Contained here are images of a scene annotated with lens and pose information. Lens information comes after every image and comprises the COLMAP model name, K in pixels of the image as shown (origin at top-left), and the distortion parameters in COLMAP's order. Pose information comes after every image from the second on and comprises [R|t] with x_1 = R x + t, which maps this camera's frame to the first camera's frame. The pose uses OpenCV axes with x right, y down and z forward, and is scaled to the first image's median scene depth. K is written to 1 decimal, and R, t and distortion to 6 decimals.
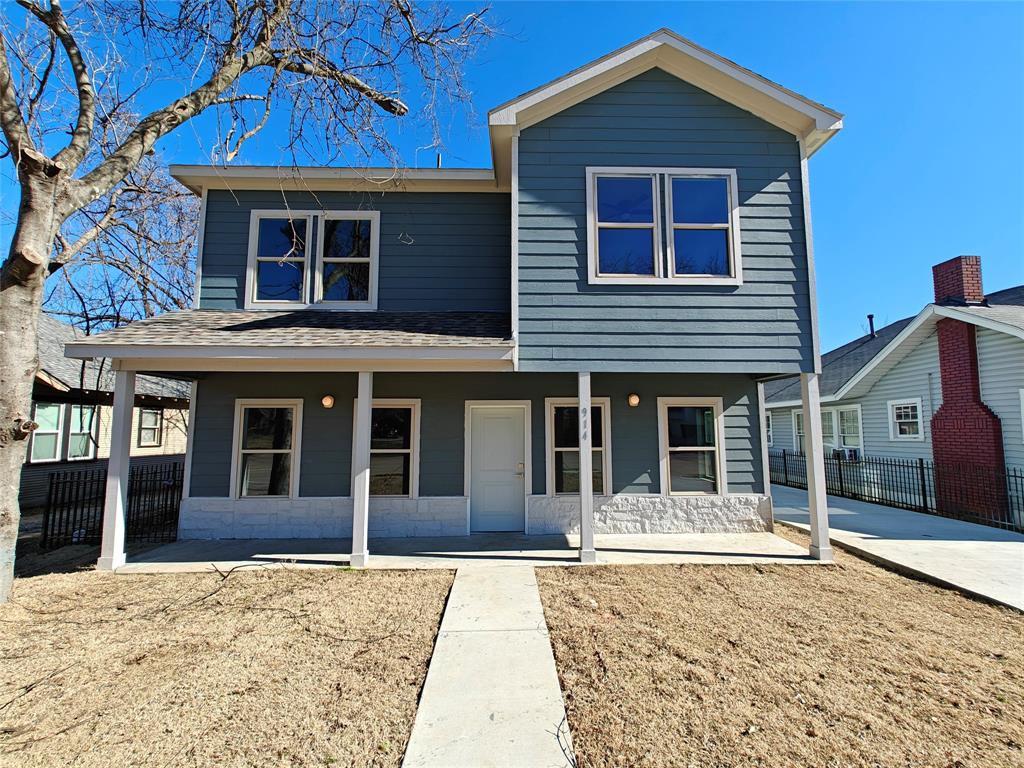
lens RADIAL K [[419.4, 0, 503.7], [0, 419.4, 387.4], [0, 0, 1]] dist [-0.011057, 0.000463]
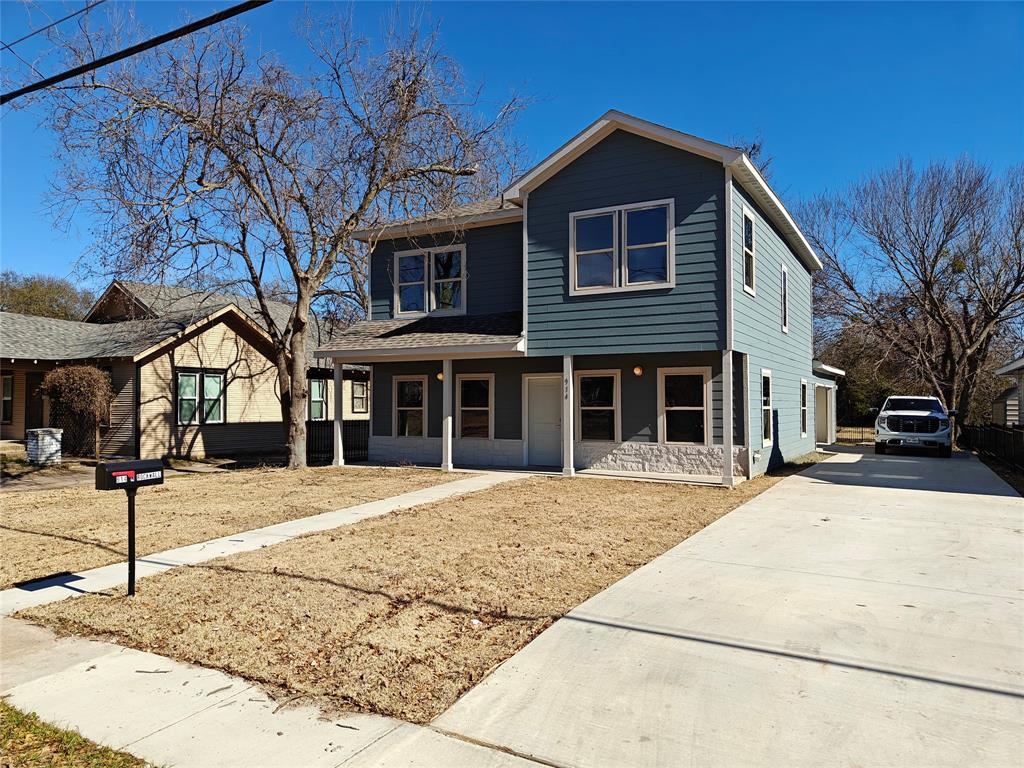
lens RADIAL K [[714.4, 0, 513.7], [0, 714.4, 384.1], [0, 0, 1]] dist [-0.019692, -0.001413]
pose [[0.873000, -0.013025, -0.487547, 1.119062], [0.047406, 0.997176, 0.058246, -0.080124], [0.485412, -0.073961, 0.871152, -1.182486]]
